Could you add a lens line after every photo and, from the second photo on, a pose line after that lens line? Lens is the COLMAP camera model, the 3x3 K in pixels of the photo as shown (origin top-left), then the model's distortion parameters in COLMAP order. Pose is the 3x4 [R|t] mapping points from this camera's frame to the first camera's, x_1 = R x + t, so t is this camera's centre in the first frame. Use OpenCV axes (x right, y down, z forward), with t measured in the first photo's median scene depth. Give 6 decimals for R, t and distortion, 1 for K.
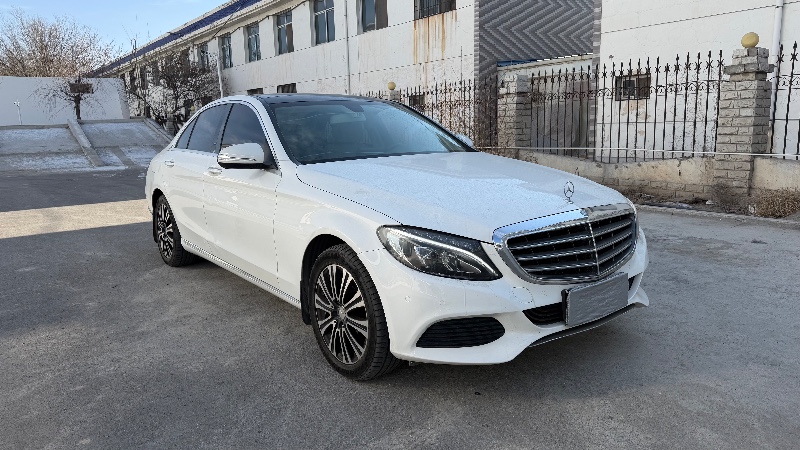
lens RADIAL K [[559.9, 0, 400.0], [0, 559.9, 225.0], [0, 0, 1]] dist [0.000576, -0.006441]
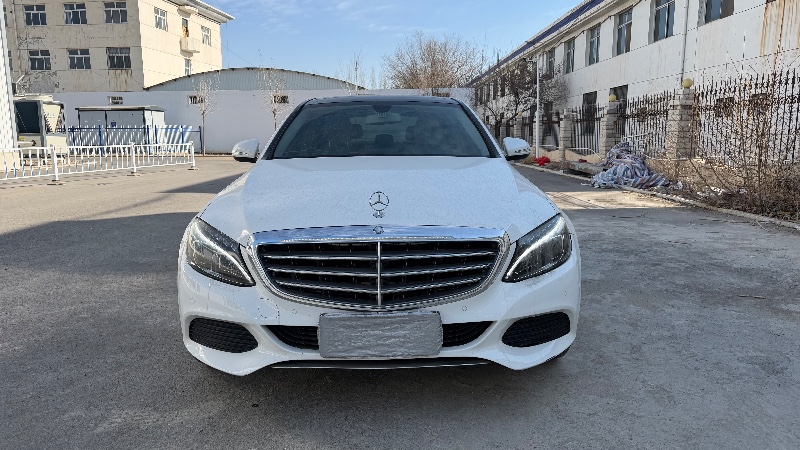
lens RADIAL K [[560.1, 0, 396.8], [0, 560.1, 213.8], [0, 0, 1]] dist [0.000255, -0.006646]
pose [[0.808223, 0.093025, -0.581482, 0.080173], [-0.108258, 0.994086, 0.008562, -0.005367], [0.578840, 0.056030, 0.813514, 0.032072]]
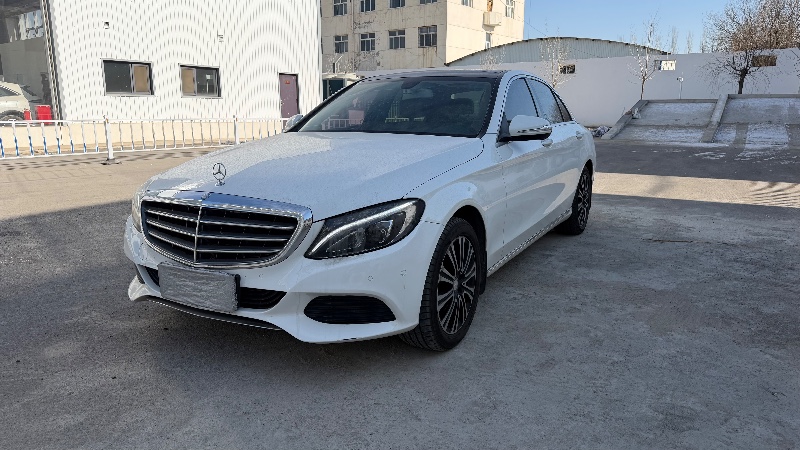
lens RADIAL K [[559.9, 0, 400.0], [0, 559.9, 225.0], [0, 0, 1]] dist [0.000576, -0.006441]
pose [[0.398488, 0.200689, -0.894948, 0.128023], [-0.160653, 0.975954, 0.147322, -0.016314], [0.902994, 0.085070, 0.421147, 0.086685]]
